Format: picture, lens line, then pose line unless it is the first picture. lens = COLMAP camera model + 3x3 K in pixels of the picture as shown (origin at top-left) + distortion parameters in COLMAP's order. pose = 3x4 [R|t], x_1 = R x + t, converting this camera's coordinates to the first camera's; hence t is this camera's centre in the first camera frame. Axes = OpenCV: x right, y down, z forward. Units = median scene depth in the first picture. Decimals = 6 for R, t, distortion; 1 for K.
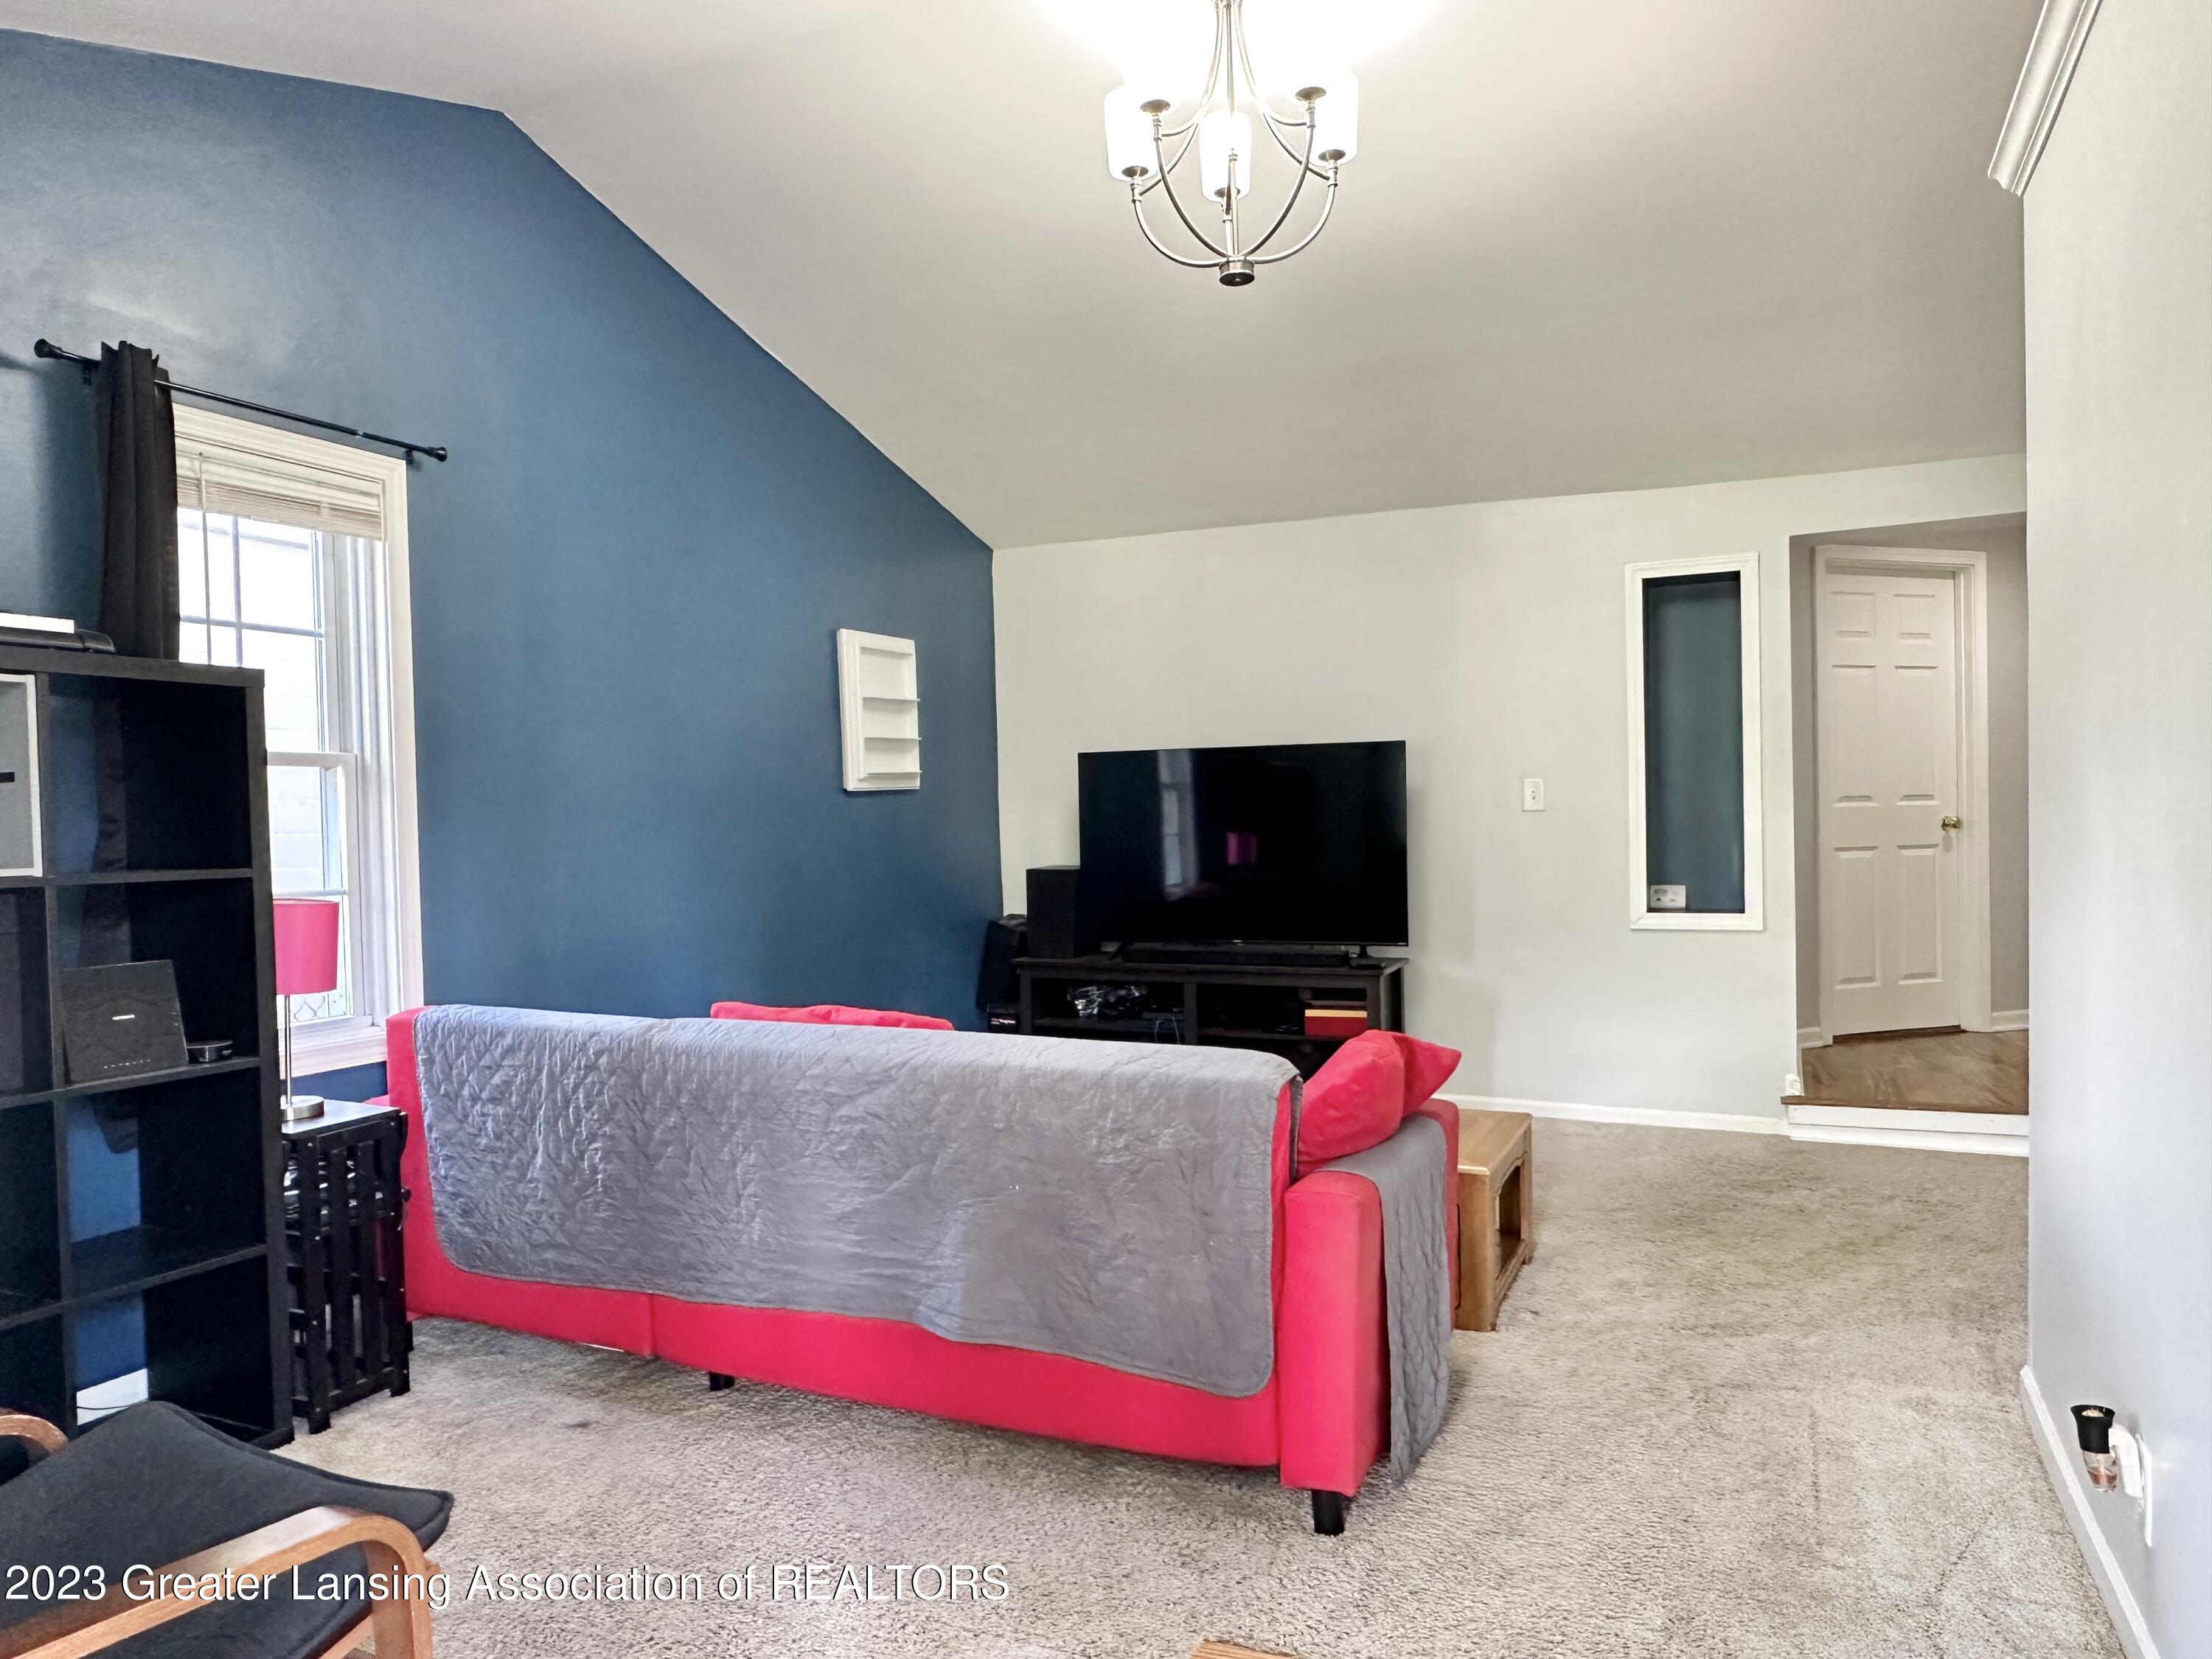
lens RADIAL K [[1456.7, 0, 1099.7], [0, 1456.7, 844.7], [0, 0, 1]] dist [-0.004374, 0.003102]
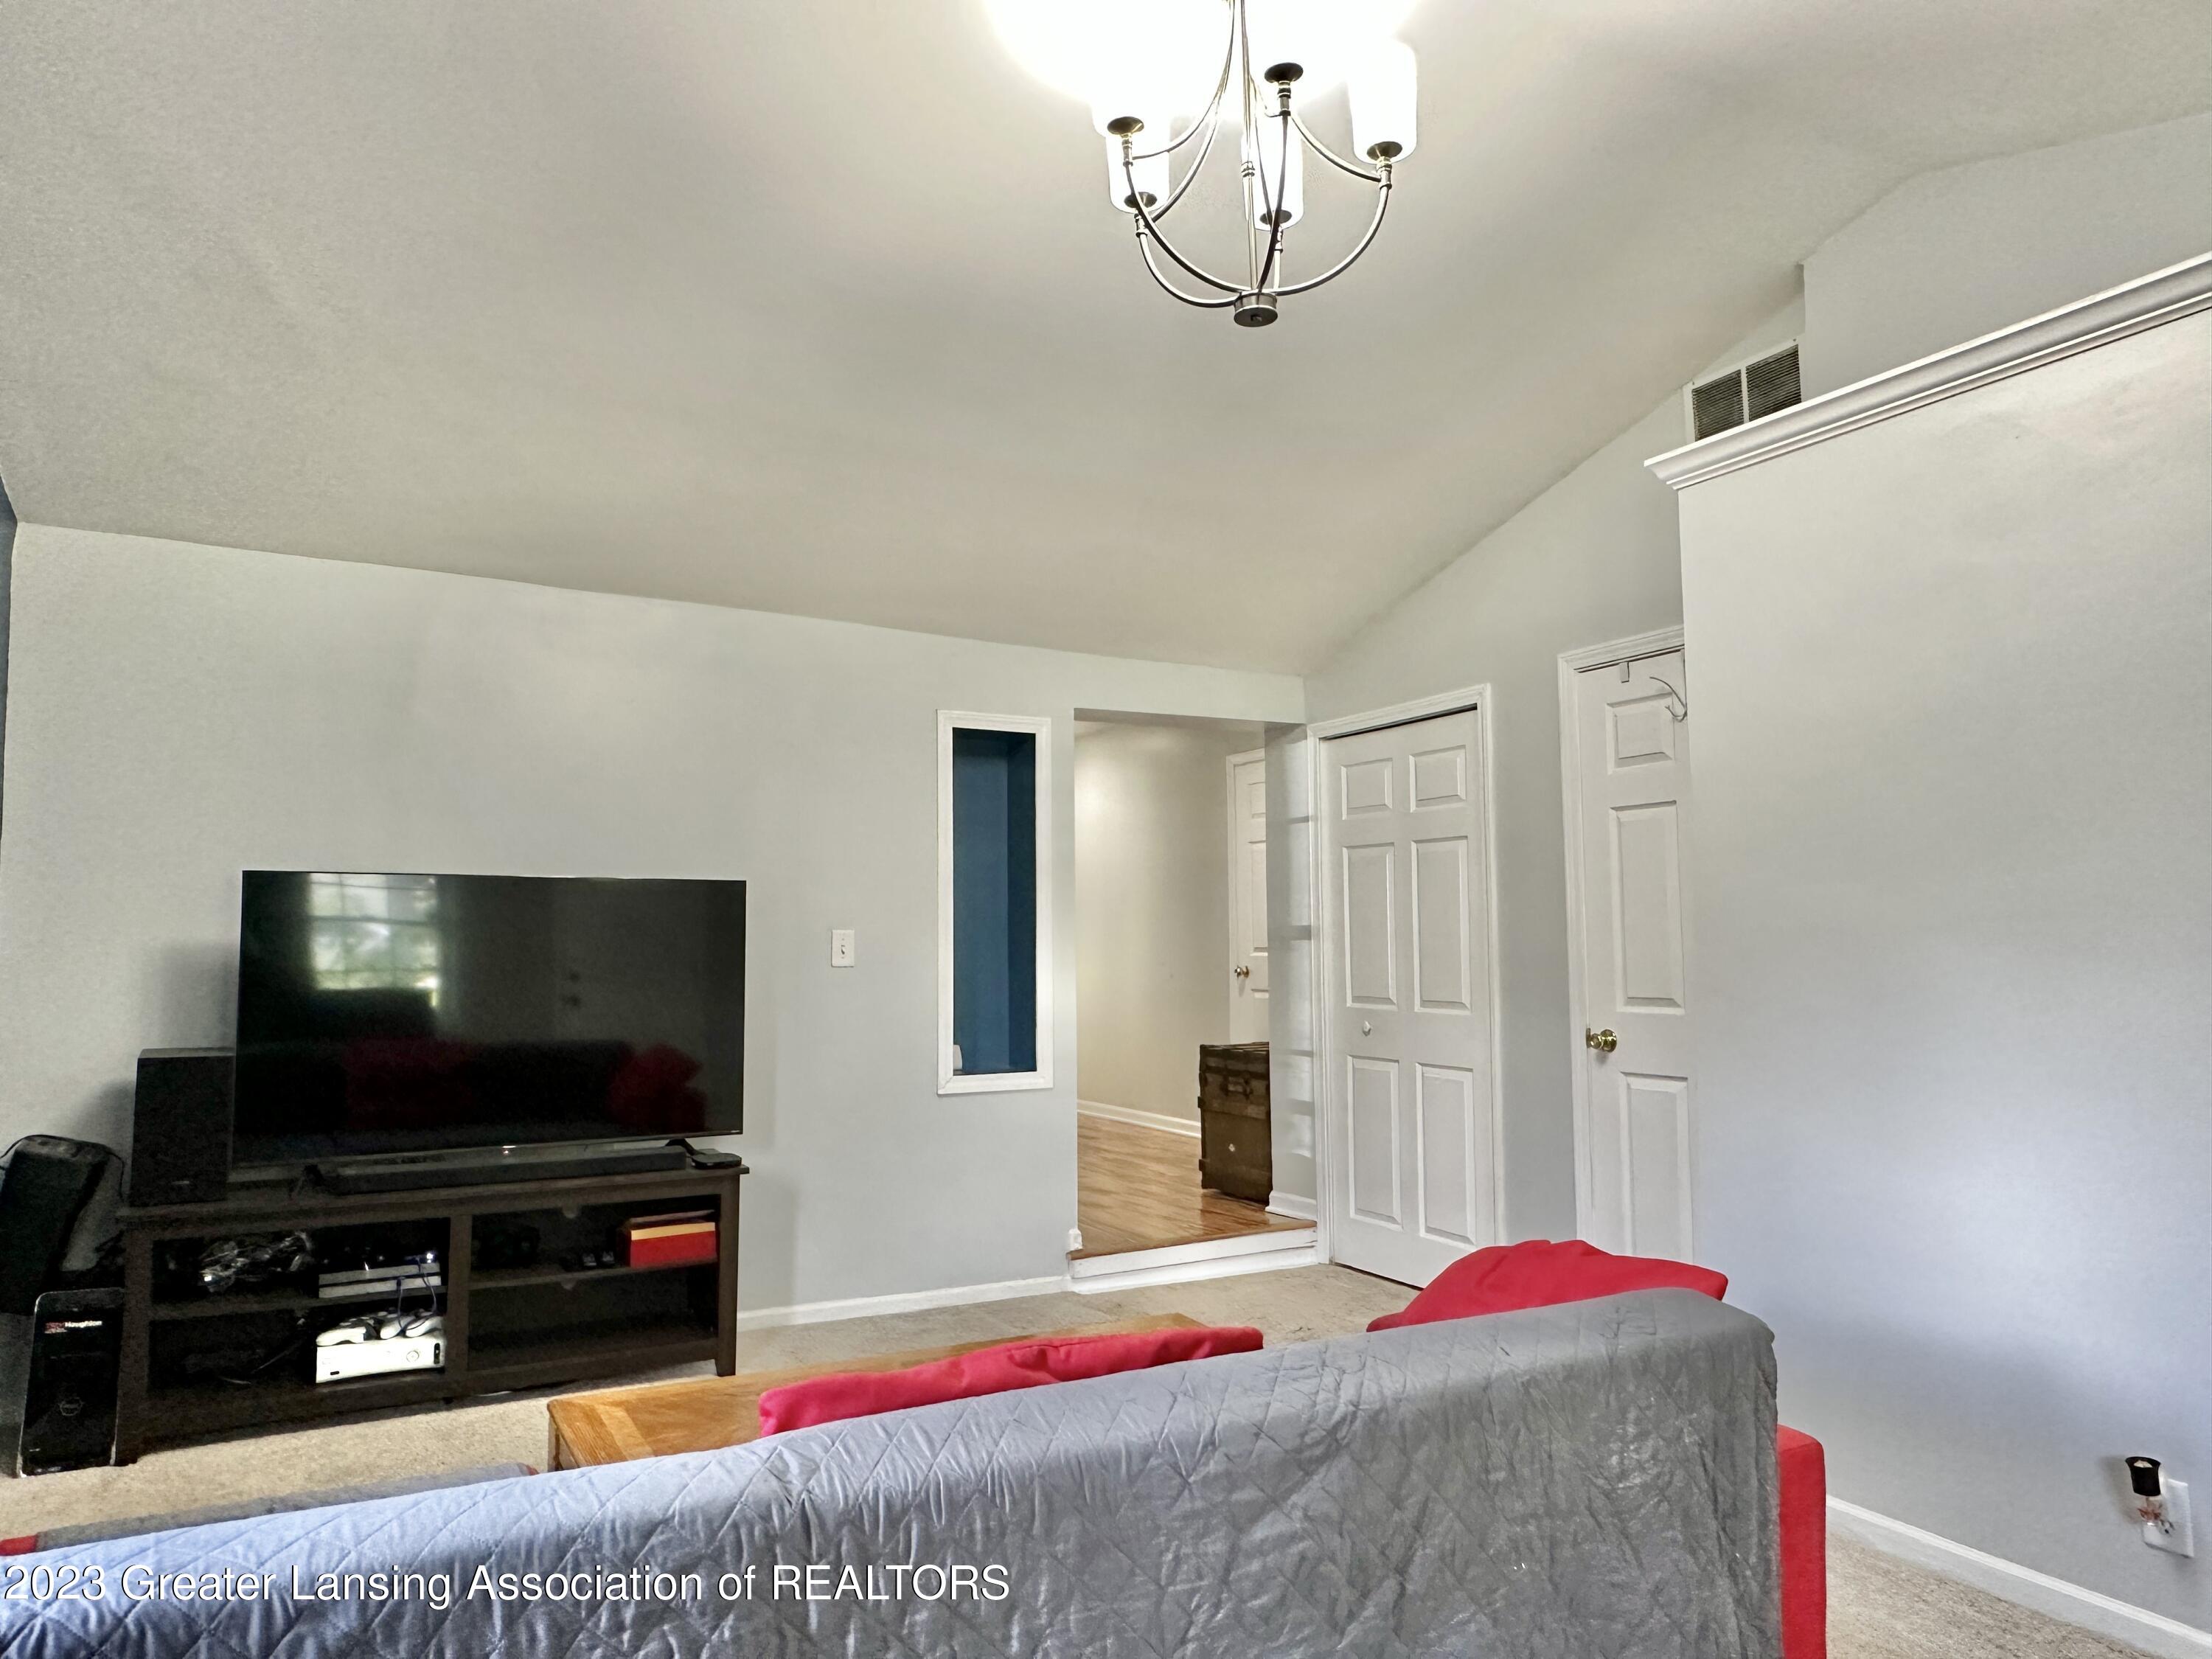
lens RADIAL K [[1449.8, 0, 1126.2], [0, 1449.8, 836.7], [0, 0, 1]] dist [0.003121, 0.002978]
pose [[0.584821, 0.078334, 0.807371, -0.469926], [0.007740, 0.994742, -0.102120, -0.015485], [-0.811126, 0.065971, 0.581139, 0.495672]]
